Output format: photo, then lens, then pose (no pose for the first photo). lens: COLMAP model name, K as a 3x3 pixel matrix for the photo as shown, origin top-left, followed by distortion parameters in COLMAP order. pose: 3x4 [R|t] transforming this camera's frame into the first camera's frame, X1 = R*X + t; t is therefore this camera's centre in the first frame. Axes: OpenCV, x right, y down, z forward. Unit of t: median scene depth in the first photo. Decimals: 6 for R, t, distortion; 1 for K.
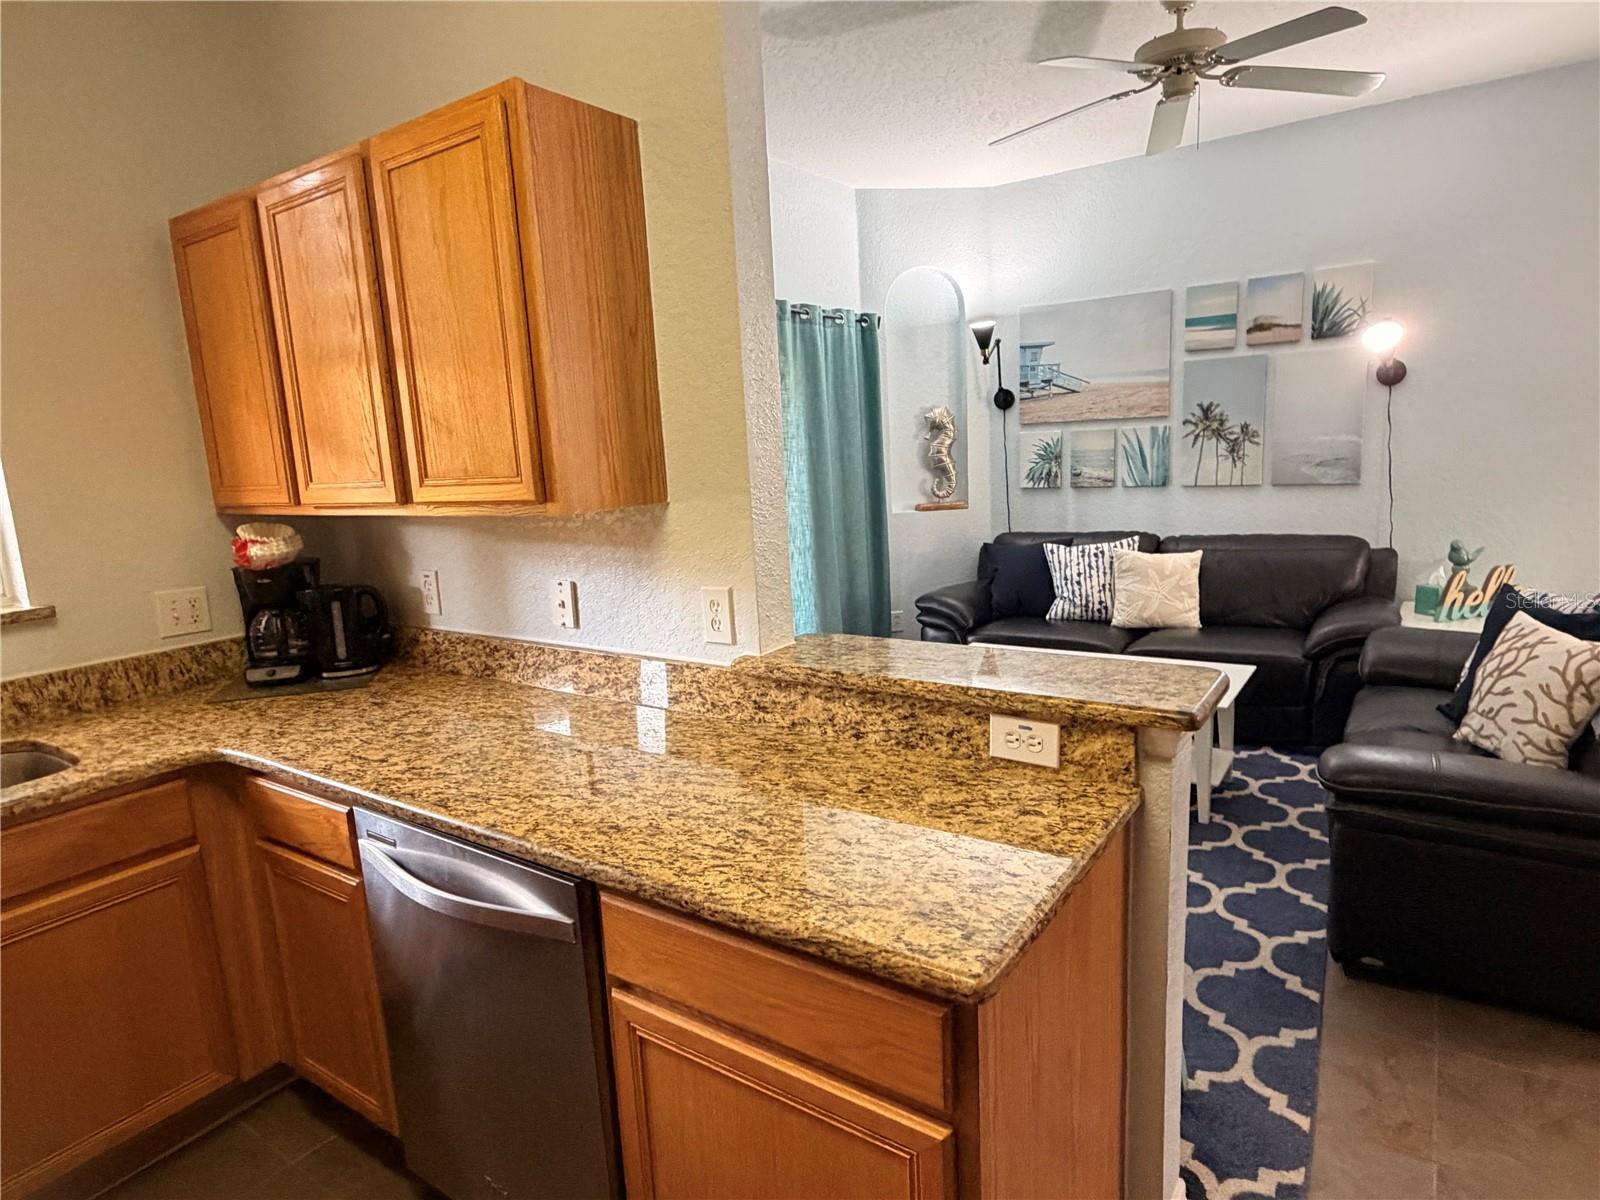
lens RADIAL K [[916.7, 0, 799.3], [0, 916.7, 597.3], [0, 0, 1]] dist [-0.003083, 0.002864]
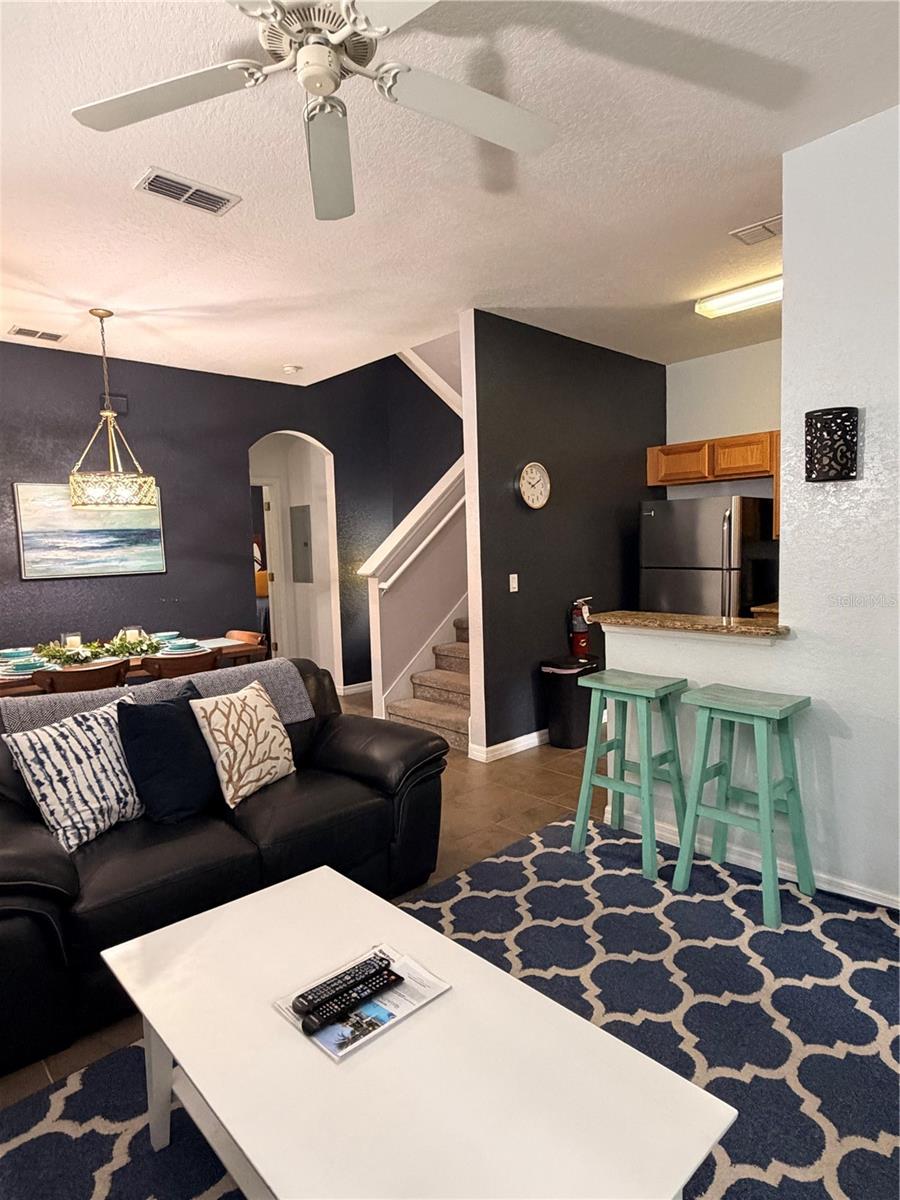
lens RADIAL K [[687.6, 0, 444.6], [0, 687.6, 600.9], [0, 0, 1]] dist [-0.003083, 0.002864]
pose [[-0.972195, 0.063114, 0.225506, 0.141735], [0.117655, 0.964272, 0.237354, -0.170659], [-0.202469, 0.257287, -0.944886, 1.034663]]
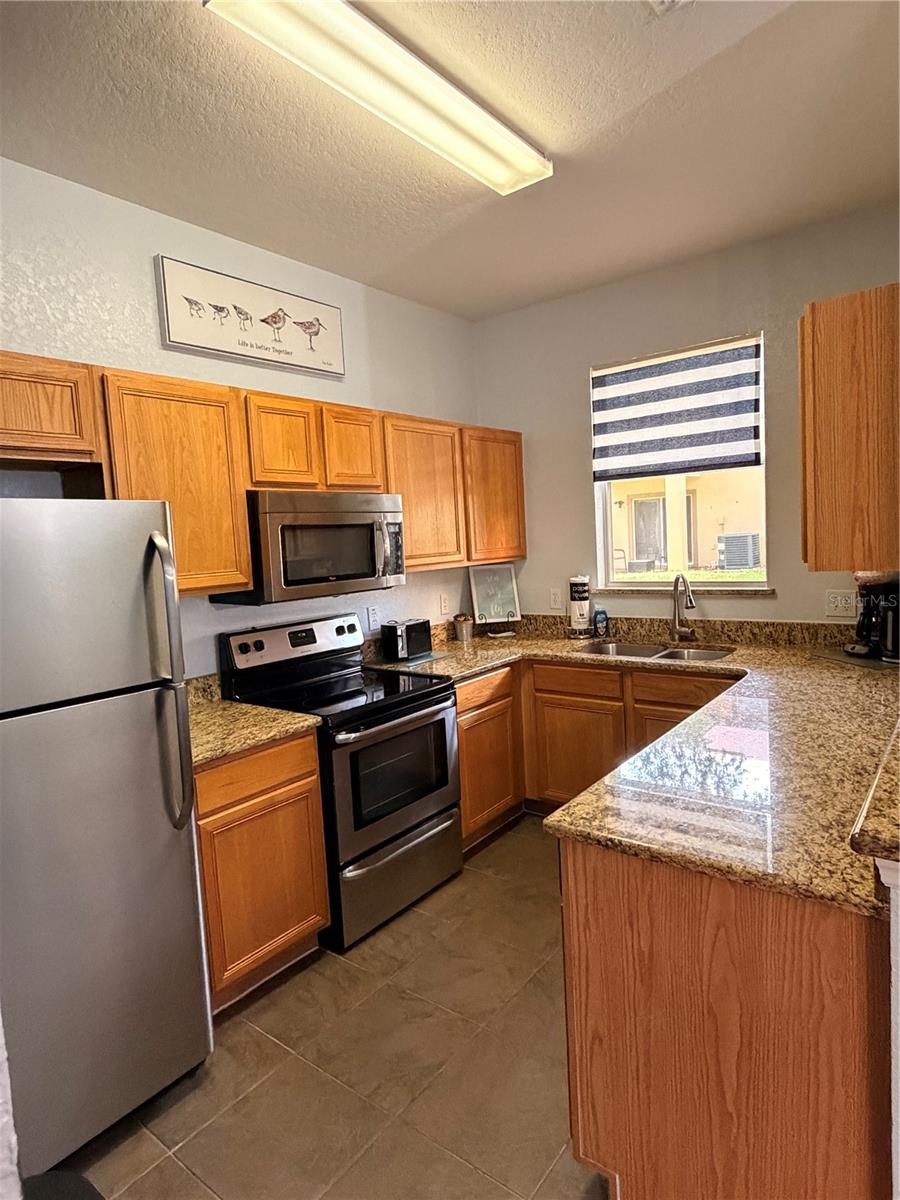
lens RADIAL K [[687.6, 0, 447.0], [0, 687.6, 598.3], [0, 0, 1]] dist [-0.003083, 0.002864]
pose [[-0.051920, 0.145285, -0.988027, 0.339597], [-0.112999, 0.982152, 0.150360, -0.055204], [0.992238, 0.119453, -0.034577, 0.162464]]
